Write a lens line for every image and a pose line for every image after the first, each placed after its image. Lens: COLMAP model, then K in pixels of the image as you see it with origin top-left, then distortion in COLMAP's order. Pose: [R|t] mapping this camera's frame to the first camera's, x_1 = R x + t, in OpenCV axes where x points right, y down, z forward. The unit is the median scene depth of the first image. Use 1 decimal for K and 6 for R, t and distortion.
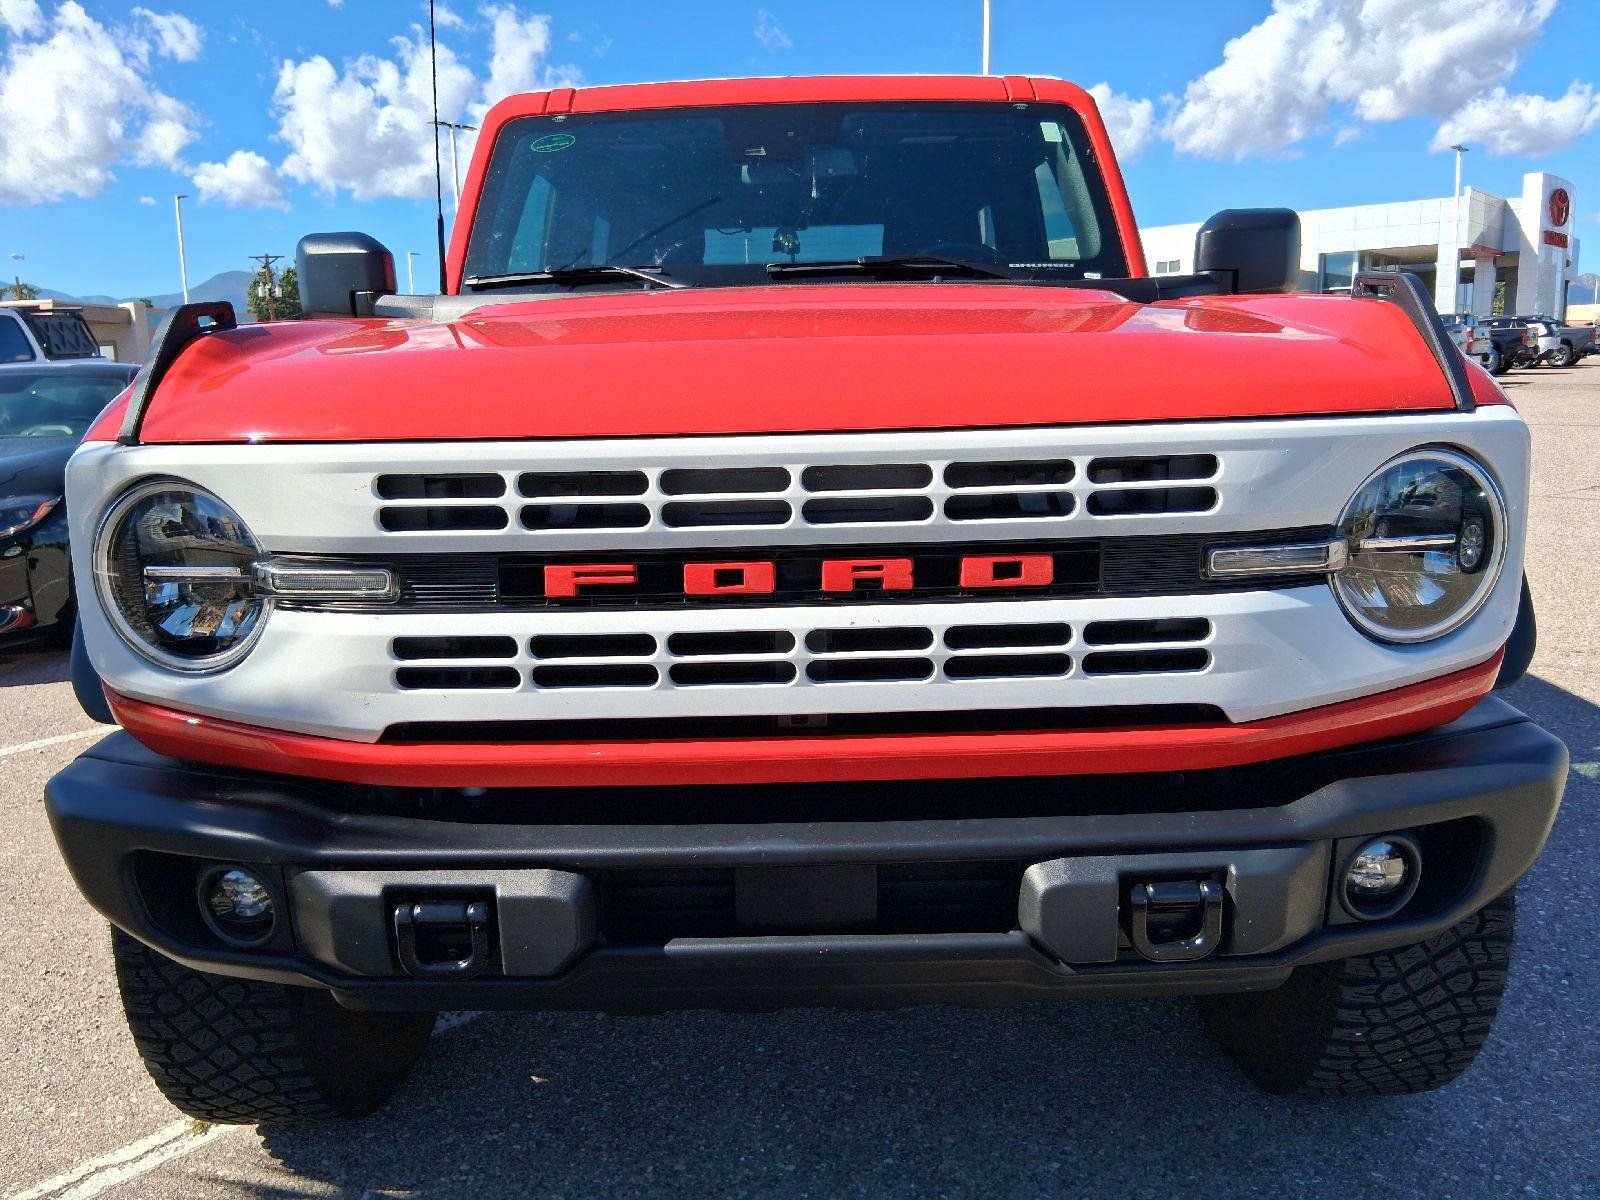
lens RADIAL K [[1222.9, 0, 793.1], [0, 1222.9, 593.8], [0, 0, 1]] dist [0.074158, -0.127889]
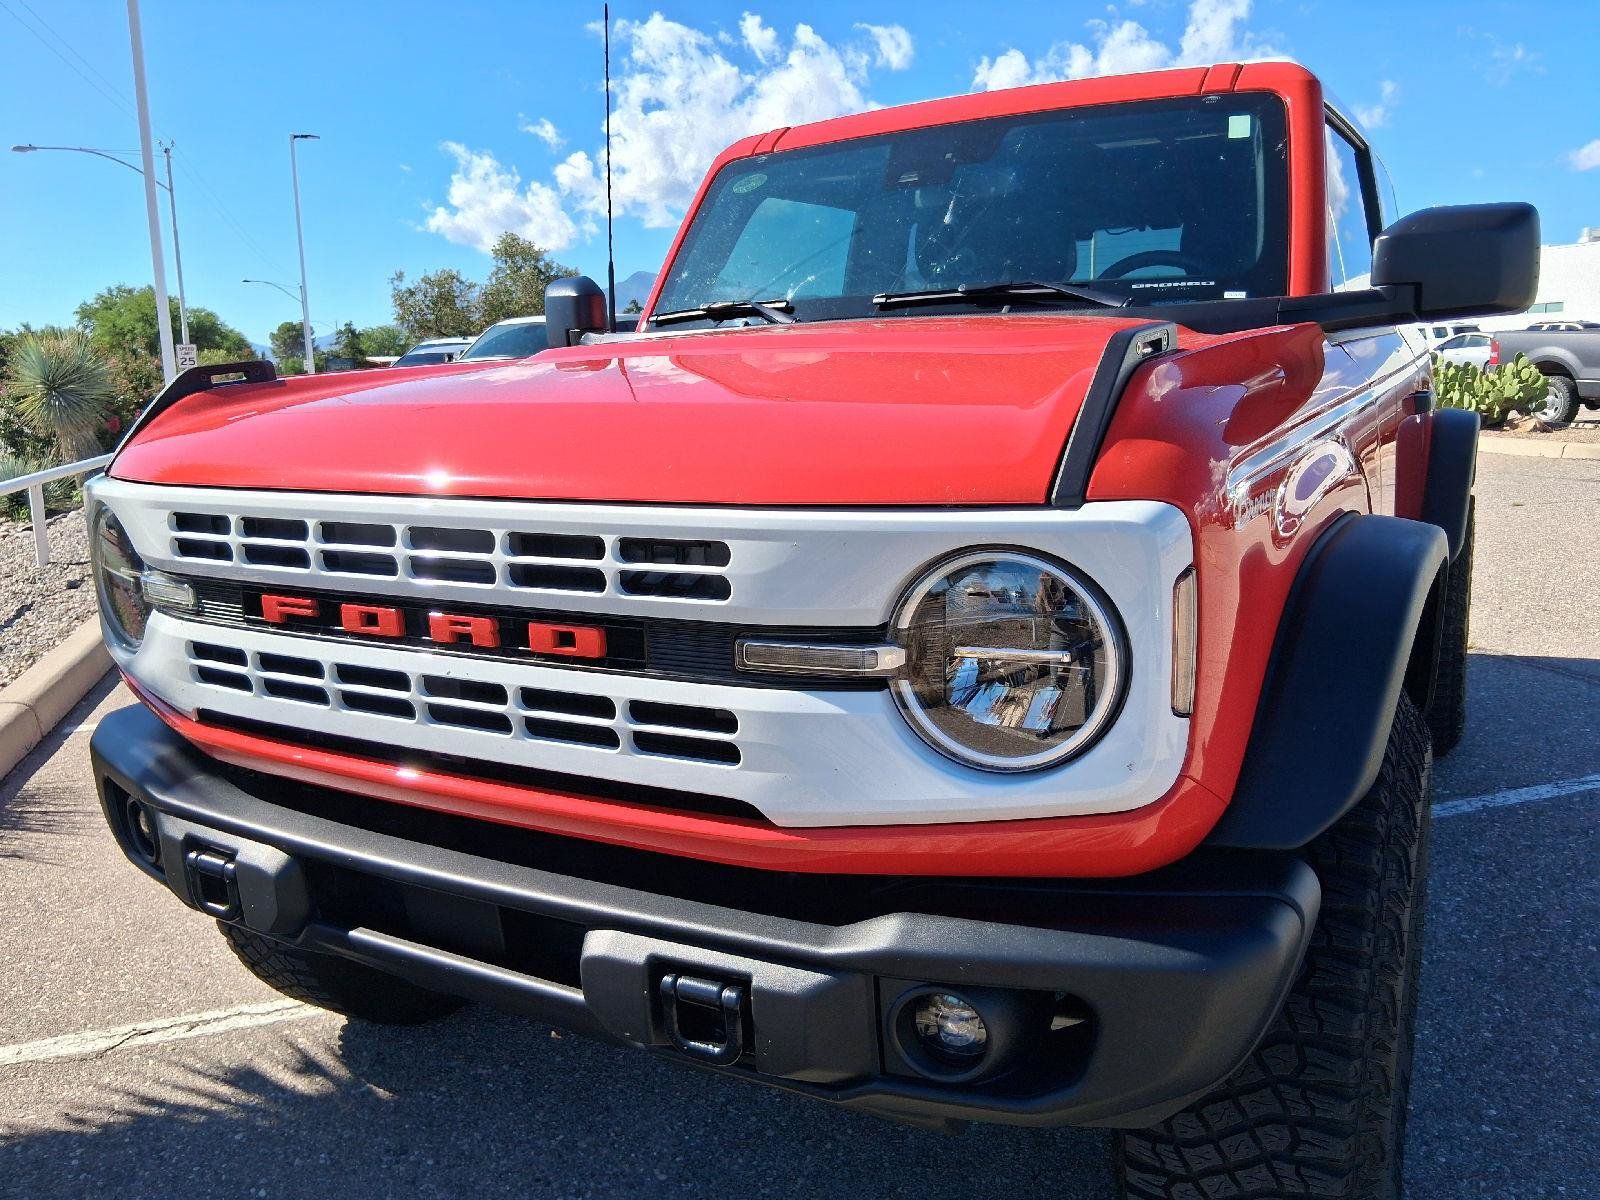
lens RADIAL K [[1222.9, 0, 793.1], [0, 1222.9, 593.8], [0, 0, 1]] dist [0.074158, -0.127889]
pose [[0.869396, 0.088637, -0.486101, 0.789919], [-0.083727, 0.995979, 0.031864, -0.099959], [0.486971, 0.012998, 0.873322, 0.189299]]
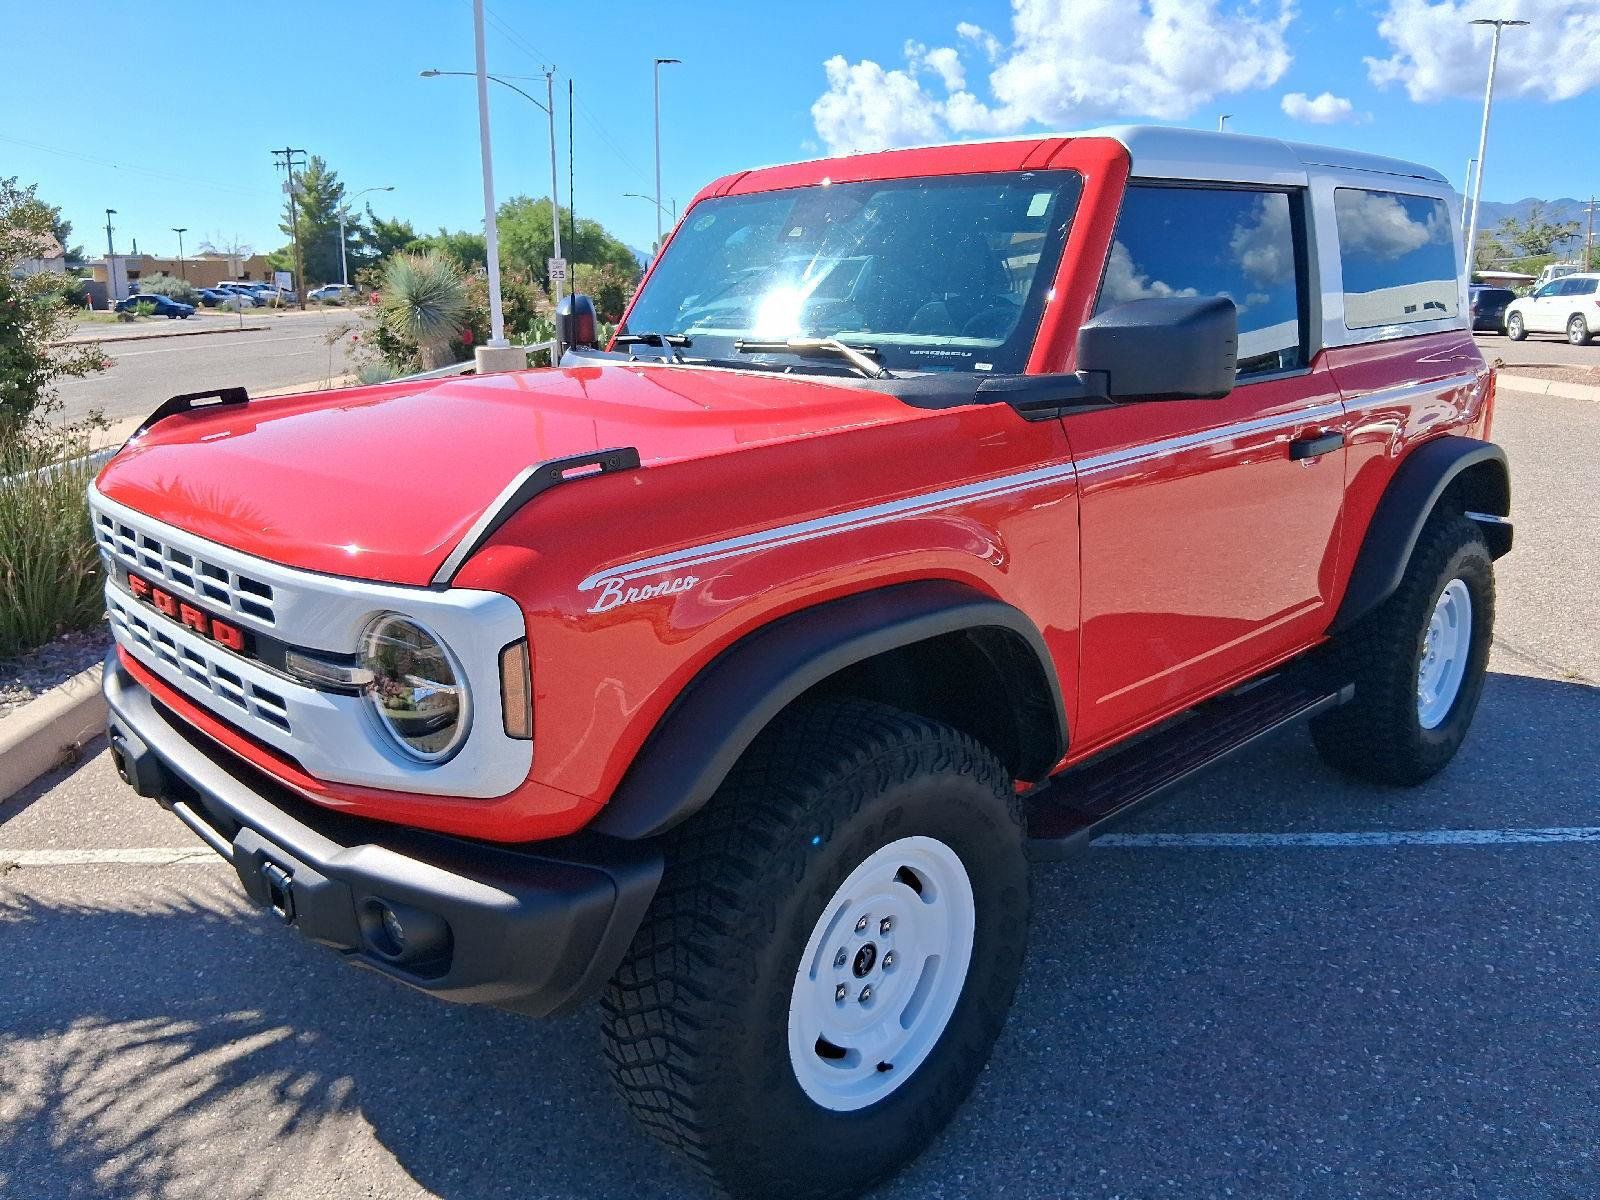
lens RADIAL K [[1222.9, 0, 793.1], [0, 1222.9, 593.8], [0, 0, 1]] dist [0.074158, -0.127889]
pose [[0.692811, 0.198161, -0.693358, 1.633774], [-0.149292, 0.980086, 0.130933, -0.356311], [0.705497, 0.012801, 0.708598, 0.385329]]
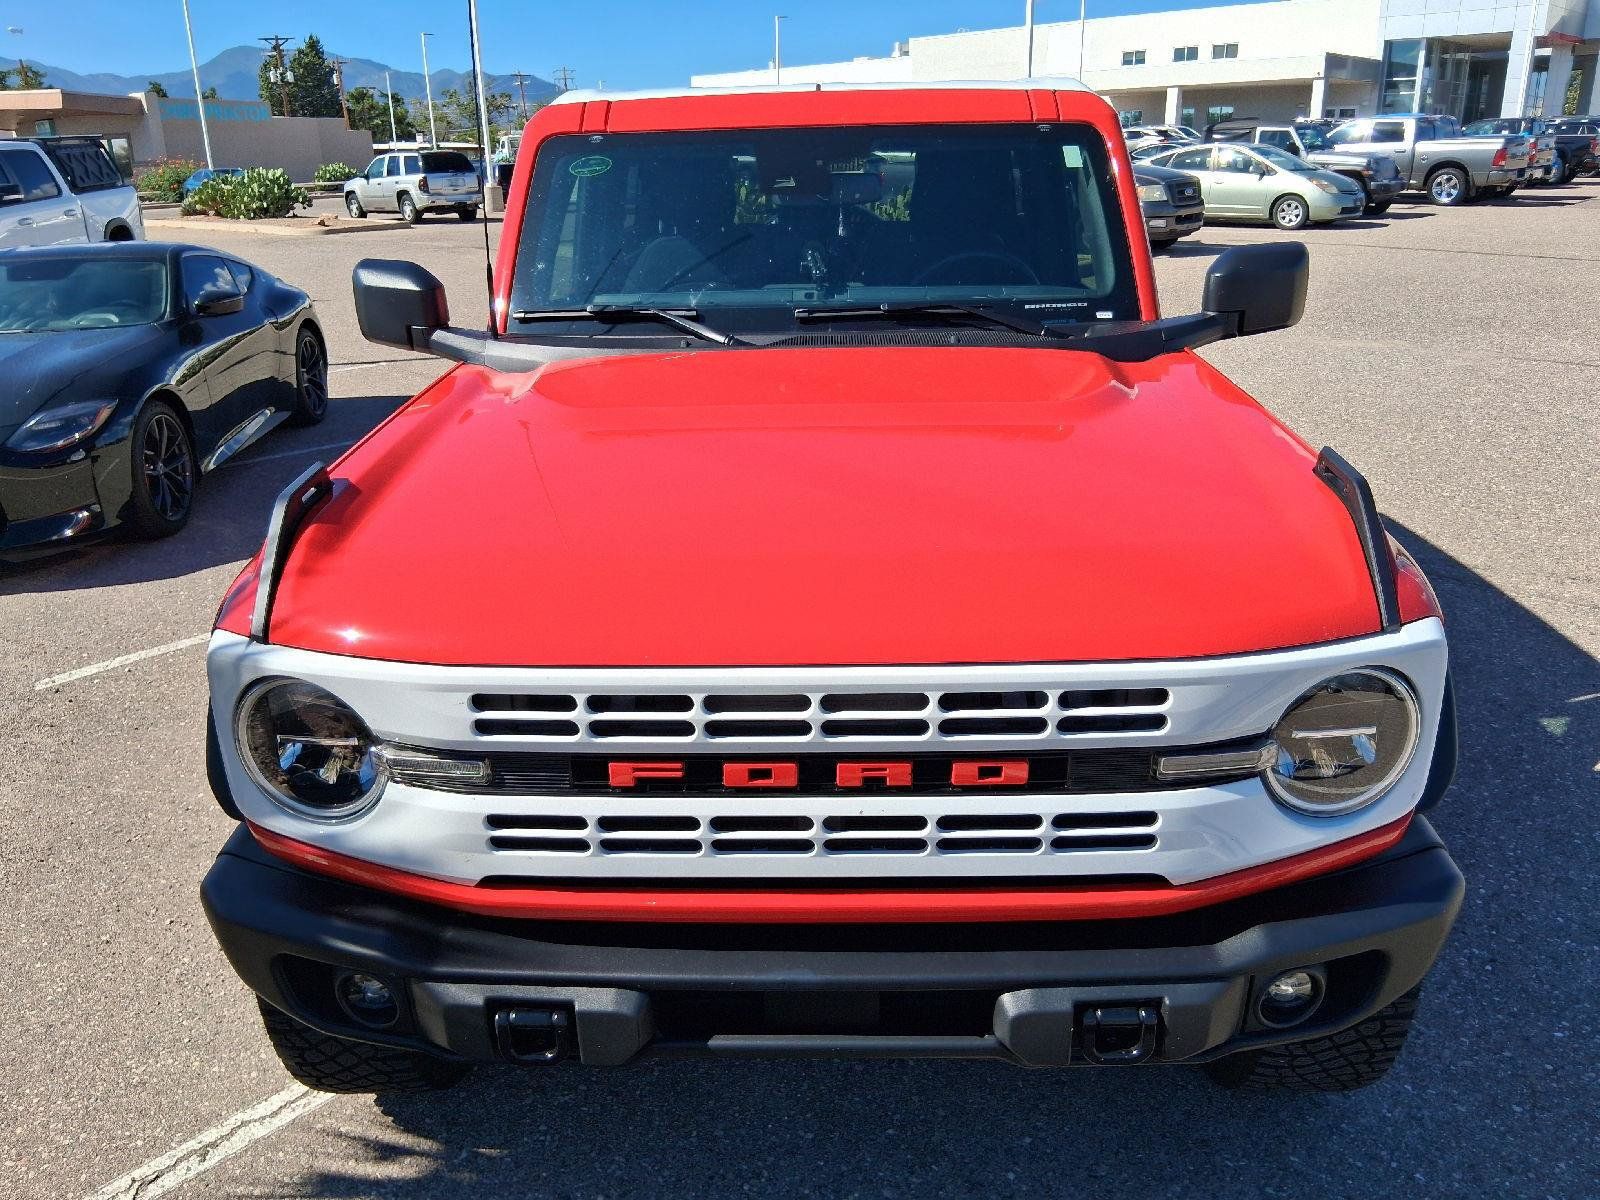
lens RADIAL K [[1222.9, 0, 793.1], [0, 1222.9, 593.8], [0, 0, 1]] dist [0.074158, -0.127889]
pose [[0.999686, 0.009895, -0.023024, 0.006253], [-0.006043, 0.986817, 0.161724, -0.367033], [0.024320, -0.161534, 0.986567, -0.161272]]
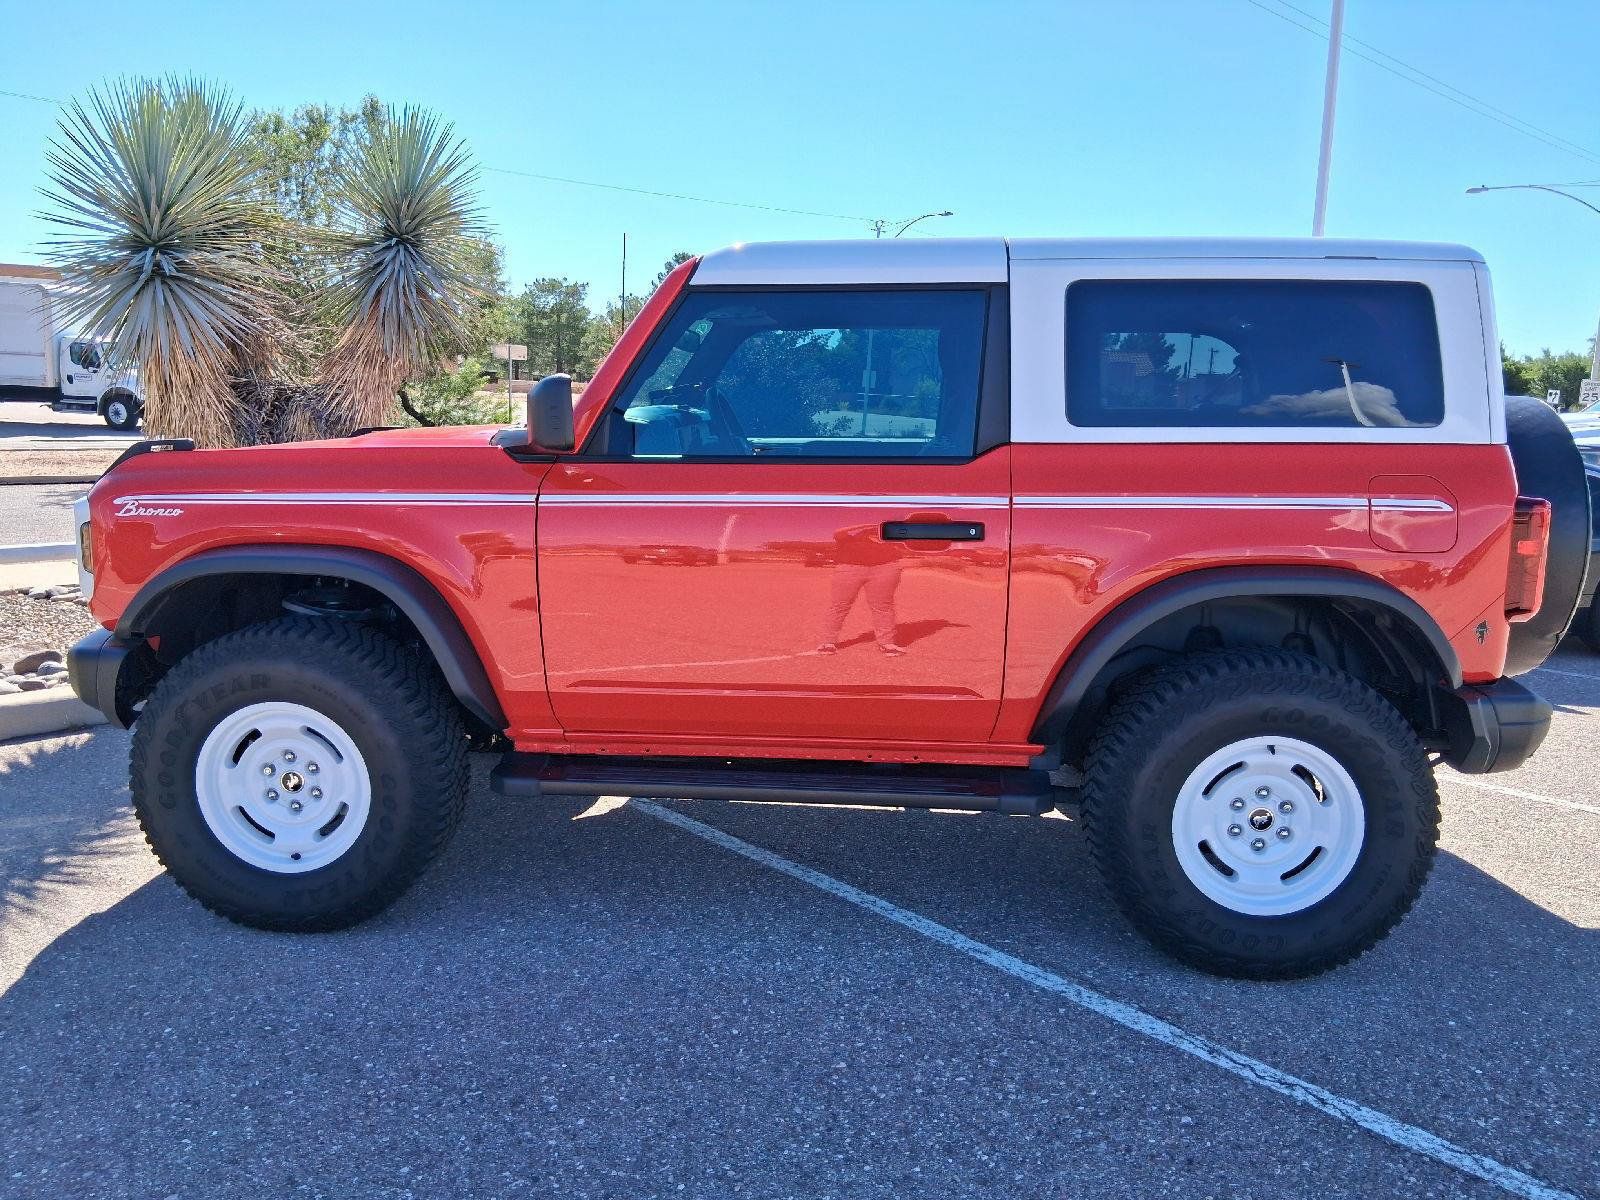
lens RADIAL K [[1222.9, 0, 793.1], [0, 1222.9, 593.8], [0, 0, 1]] dist [0.074158, -0.127889]
pose [[-0.076844, 0.183126, -0.980082, 2.978325], [-0.207406, 0.958549, 0.195365, -0.756465], [0.975232, 0.218288, -0.035678, 2.549277]]
